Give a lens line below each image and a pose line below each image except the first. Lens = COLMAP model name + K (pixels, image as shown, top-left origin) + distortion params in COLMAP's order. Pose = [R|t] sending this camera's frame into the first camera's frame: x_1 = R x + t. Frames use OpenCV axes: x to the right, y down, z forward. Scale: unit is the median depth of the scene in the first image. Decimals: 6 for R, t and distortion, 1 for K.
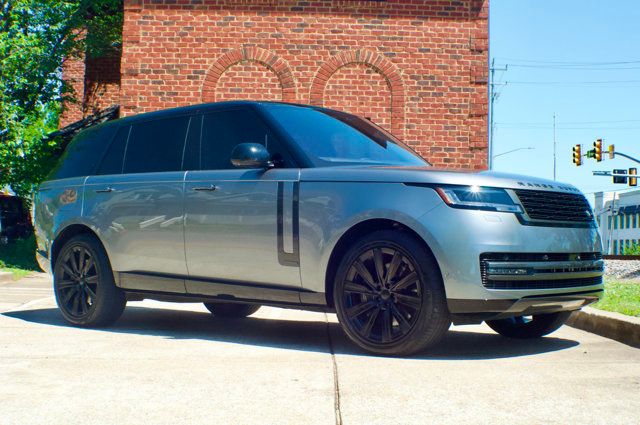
lens RADIAL K [[1076.8, 0, 316.0], [0, 1076.8, 211.9], [0, 0, 1]] dist [-0.280488, 0.000000]
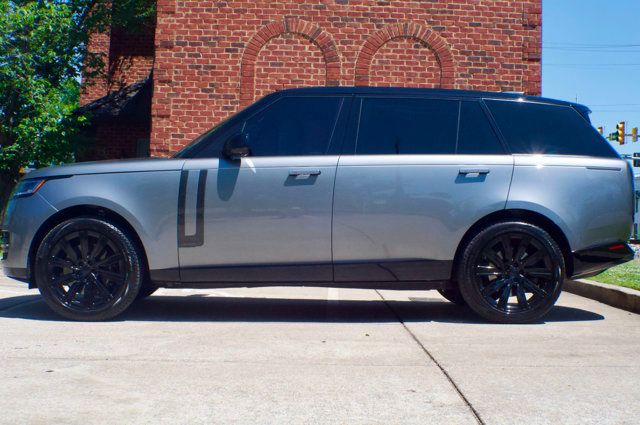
lens RADIAL K [[1076.8, 0, 324.9], [0, 1076.8, 216.2], [0, 0, 1]] dist [-0.280488, 0.000000]
pose [[0.999965, 0.008274, -0.001020, -0.030123], [-0.008250, 0.999722, 0.022105, -0.000383], [0.001203, -0.022096, 0.999755, 0.049819]]
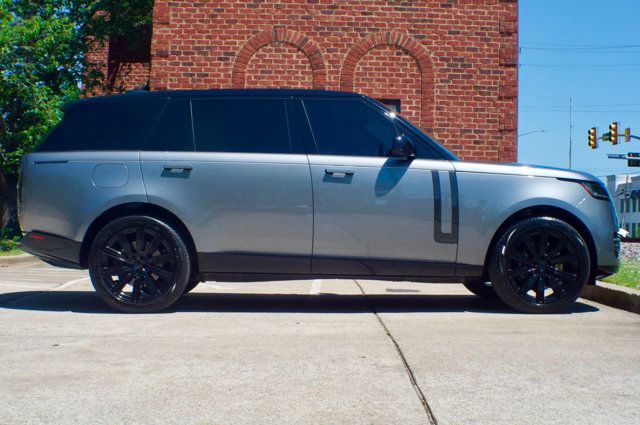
lens RADIAL K [[1076.8, 0, 319.5], [0, 1076.8, 213.1], [0, 0, 1]] dist [-0.280488, 0.000000]
pose [[0.999976, 0.001607, -0.006666, -0.018009], [-0.001491, 0.999847, 0.017413, 0.001189], [0.006693, -0.017403, 0.999826, -0.003720]]
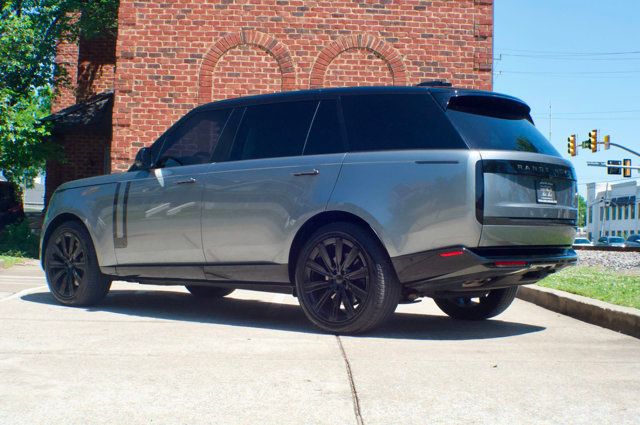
lens RADIAL K [[1076.8, 0, 320.1], [0, 1076.8, 211.7], [0, 0, 1]] dist [-0.280488, 0.000000]
pose [[0.999889, 0.008468, 0.012242, -0.007218], [-0.008599, 0.999906, 0.010682, 0.000016], [-0.012151, -0.010786, 0.999868, 0.023591]]
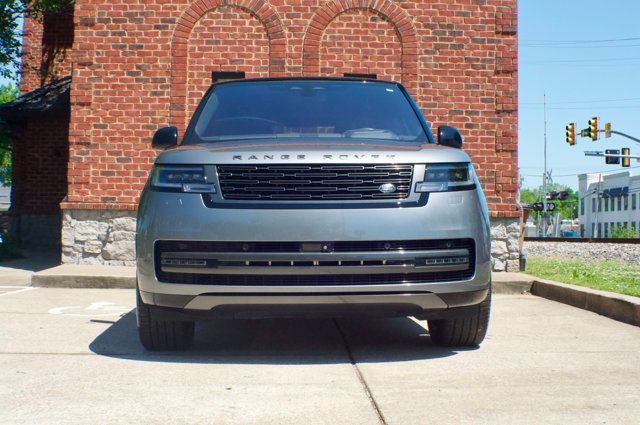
lens RADIAL K [[1076.8, 0, 320.7], [0, 1076.8, 211.6], [0, 0, 1]] dist [-0.280488, 0.000000]
pose [[0.999687, -0.006745, 0.024083, -0.012550], [0.006406, 0.999879, 0.014158, 0.005747], [-0.024176, -0.014000, 0.999610, 0.176292]]
